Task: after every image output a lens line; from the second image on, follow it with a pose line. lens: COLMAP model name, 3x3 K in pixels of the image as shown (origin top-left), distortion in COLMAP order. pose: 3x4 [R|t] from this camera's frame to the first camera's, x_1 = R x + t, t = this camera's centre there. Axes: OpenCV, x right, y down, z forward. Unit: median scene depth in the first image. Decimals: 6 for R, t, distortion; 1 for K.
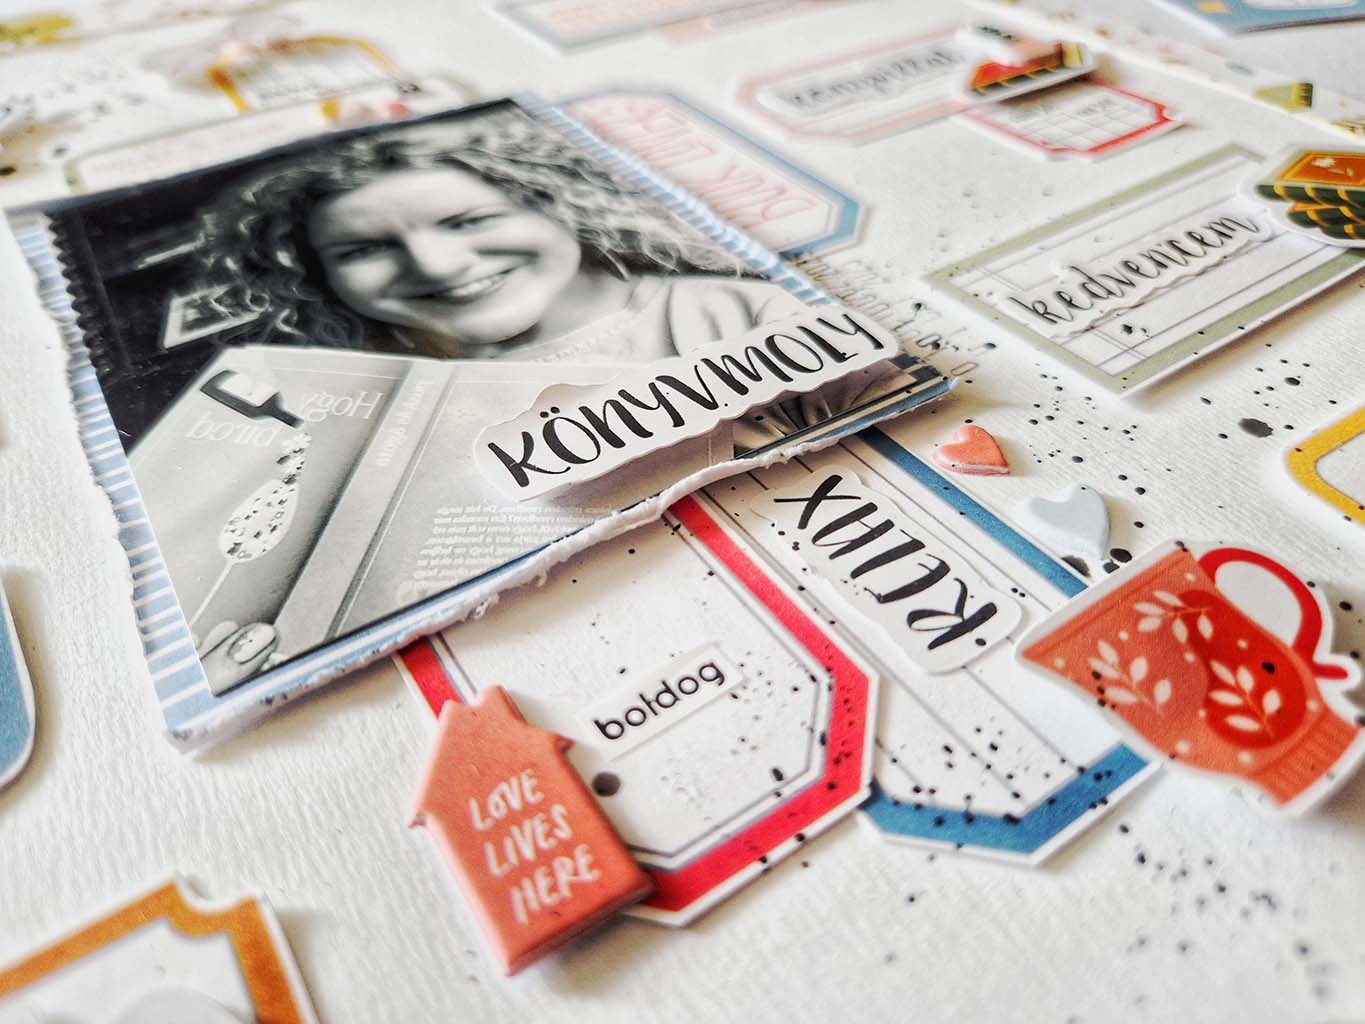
lens RADIAL K [[995.7, 0, 681.5], [0, 995.7, 505.8], [0, 0, 1]] dist [-0.021403, -0.011417]
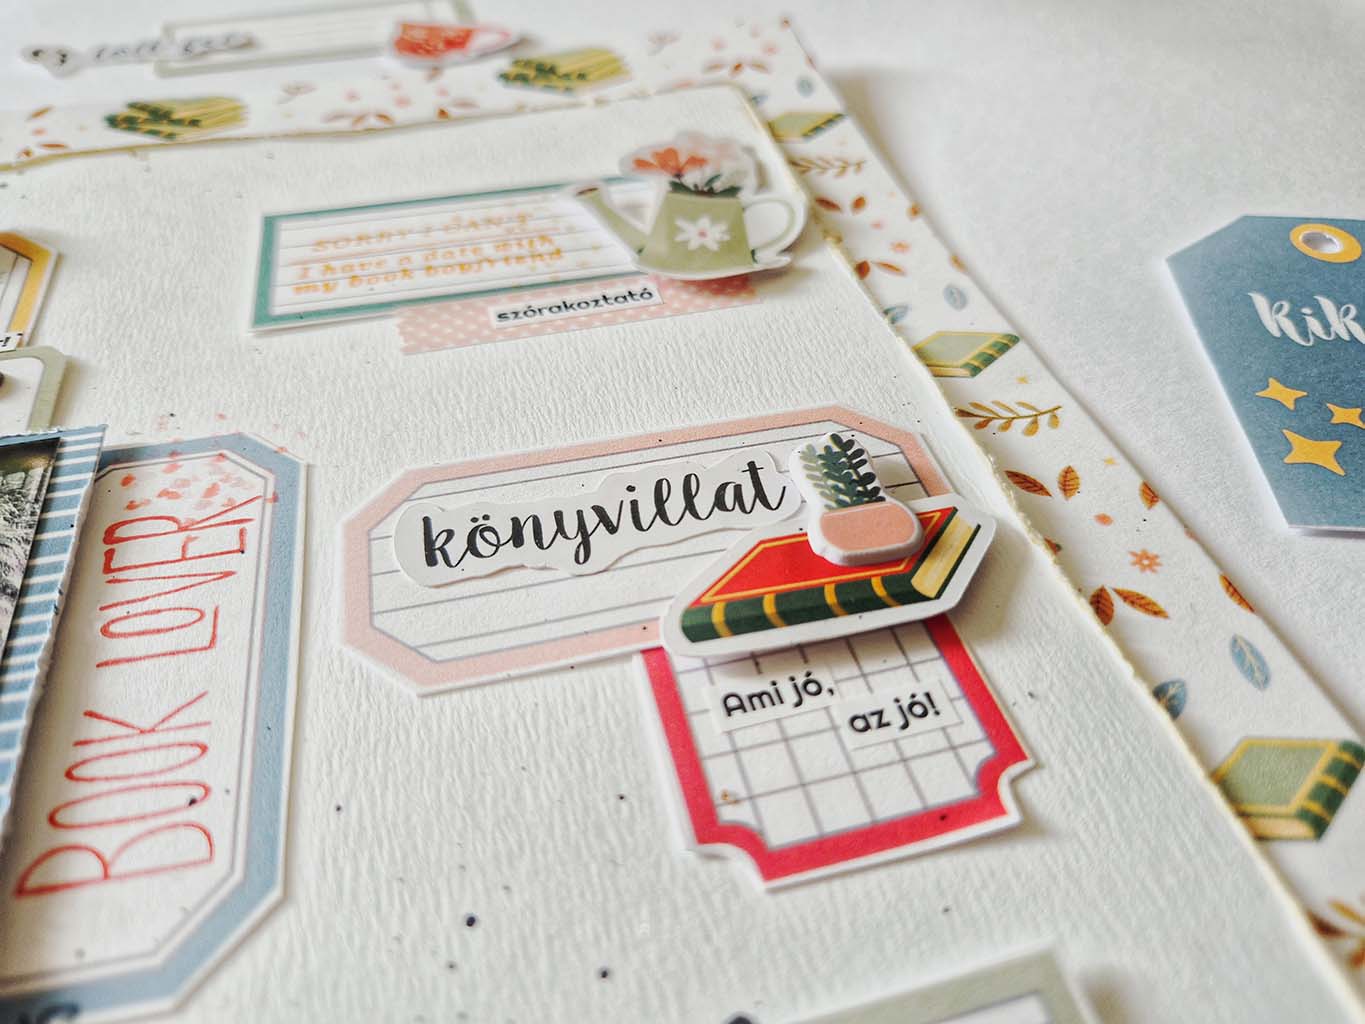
lens RADIAL K [[995.7, 0, 681.5], [0, 995.7, 505.8], [0, 0, 1]] dist [-0.021403, -0.011417]
pose [[0.943952, 0.251196, -0.214137, 0.482822], [-0.245565, 0.967933, 0.052955, -0.625290], [0.220572, 0.002598, 0.975367, 0.526465]]
